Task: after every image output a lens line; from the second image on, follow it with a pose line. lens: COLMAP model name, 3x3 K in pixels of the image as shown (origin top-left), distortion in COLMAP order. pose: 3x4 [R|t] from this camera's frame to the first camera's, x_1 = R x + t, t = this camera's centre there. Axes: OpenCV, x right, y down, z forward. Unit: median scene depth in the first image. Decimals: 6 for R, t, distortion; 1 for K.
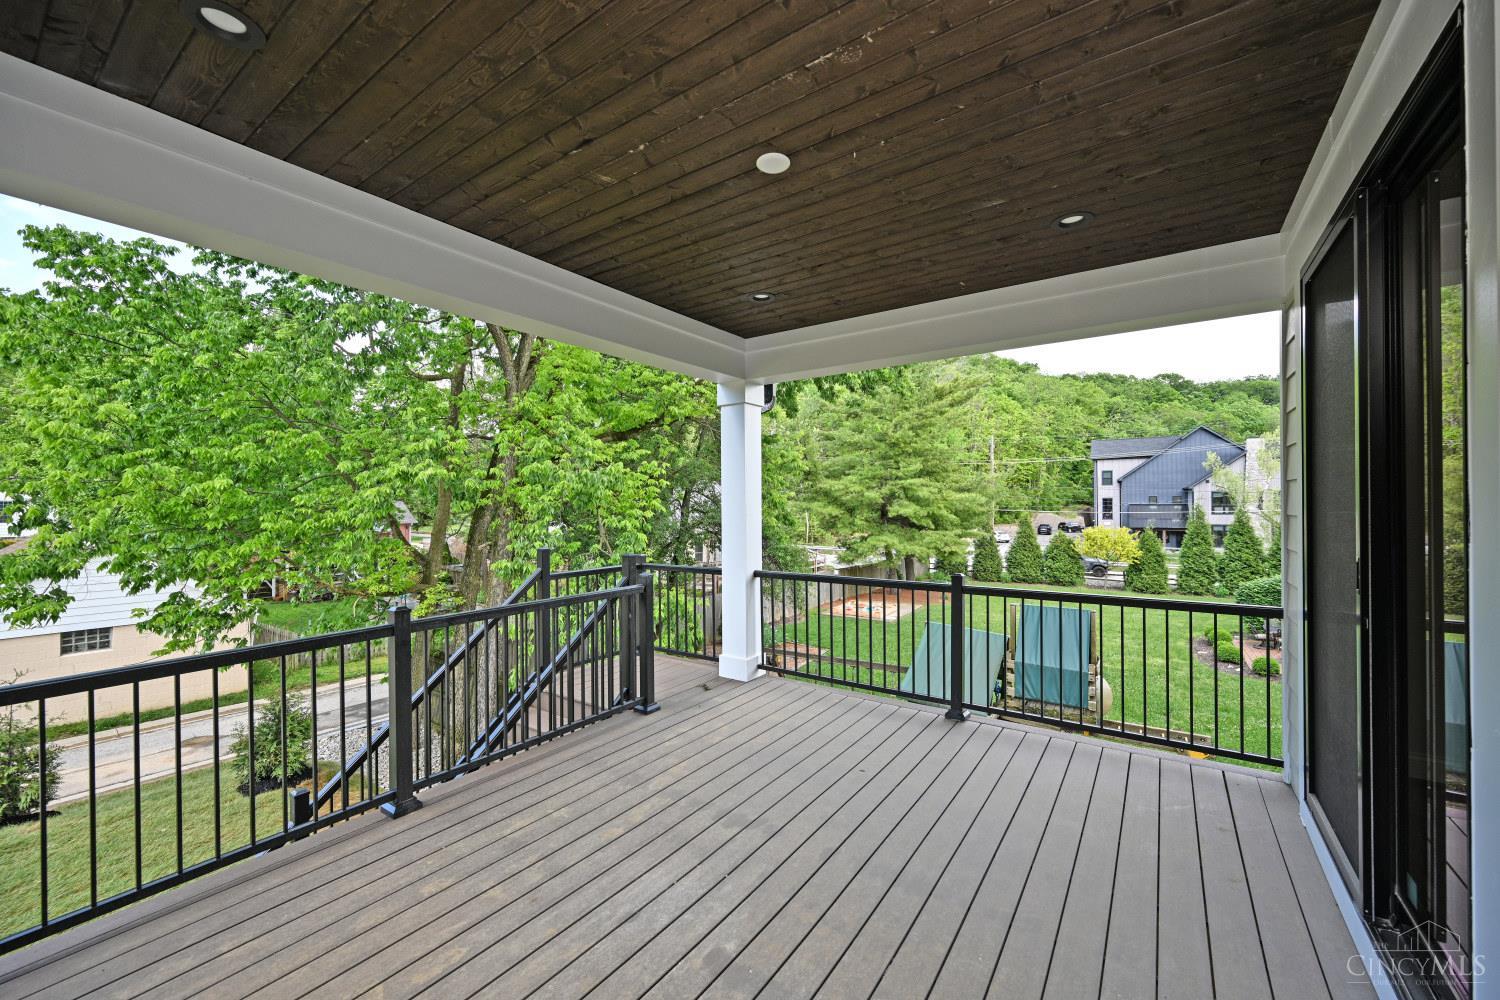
lens RADIAL K [[591.1, 0, 744.3], [0, 591.1, 501.3], [0, 0, 1]] dist [0.000731, 0.000690]
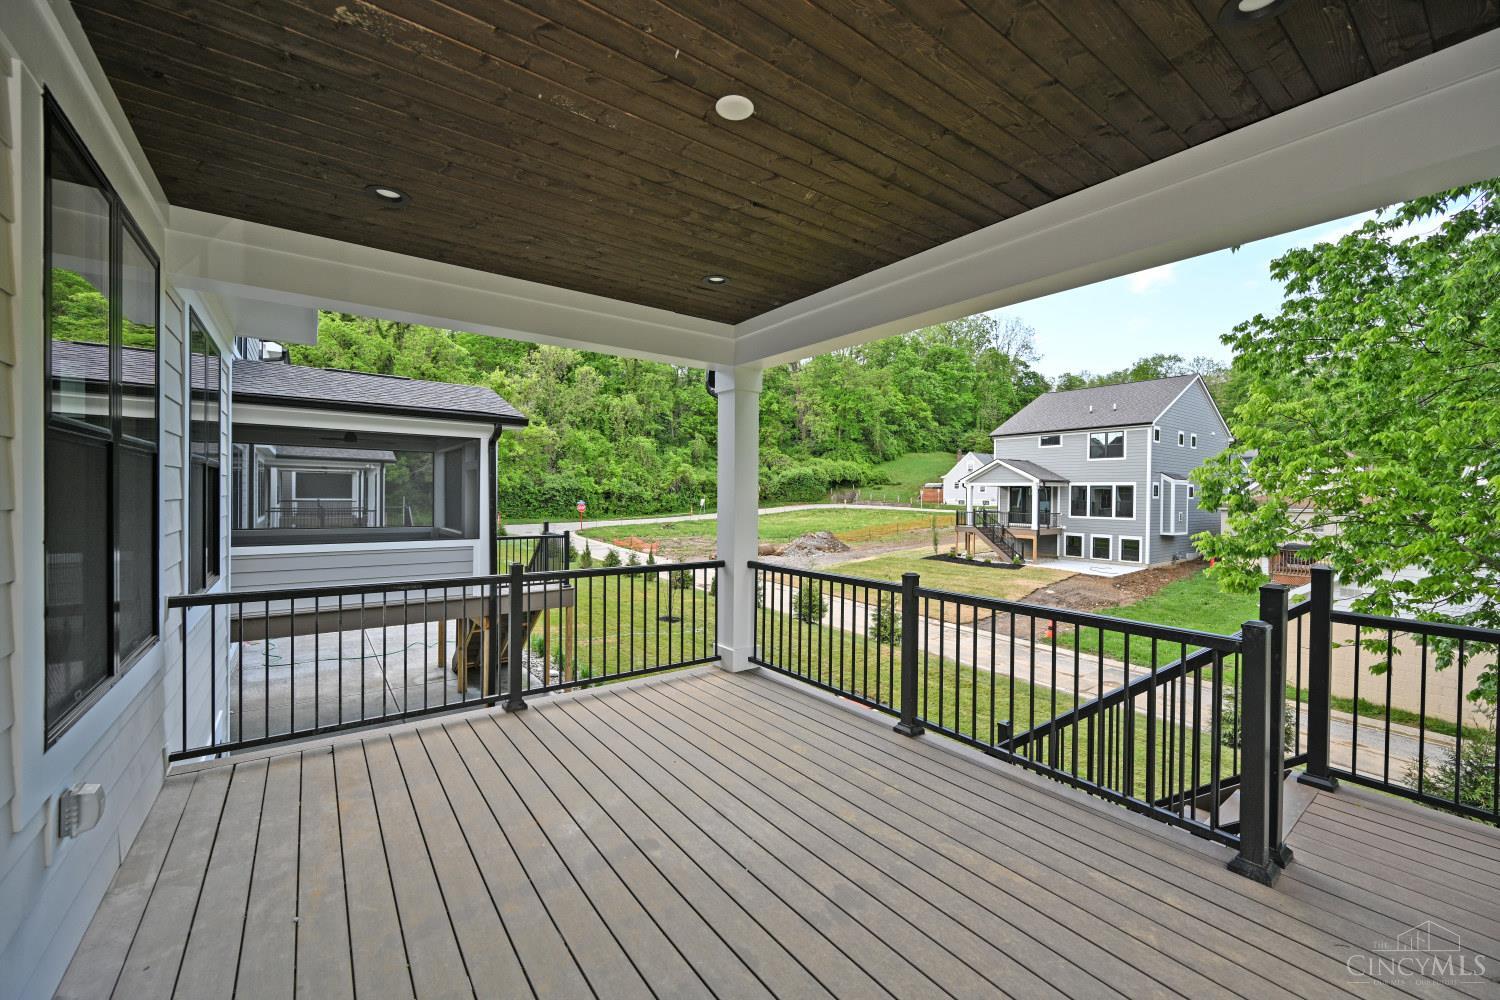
lens RADIAL K [[591.1, 0, 744.3], [0, 591.1, 501.3], [0, 0, 1]] dist [0.000731, 0.000690]
pose [[-0.315181, 0.015925, -0.948898, 0.692421], [-0.001936, 0.999846, 0.017423, 0.001548], [0.949029, 0.007329, -0.315102, 1.001420]]
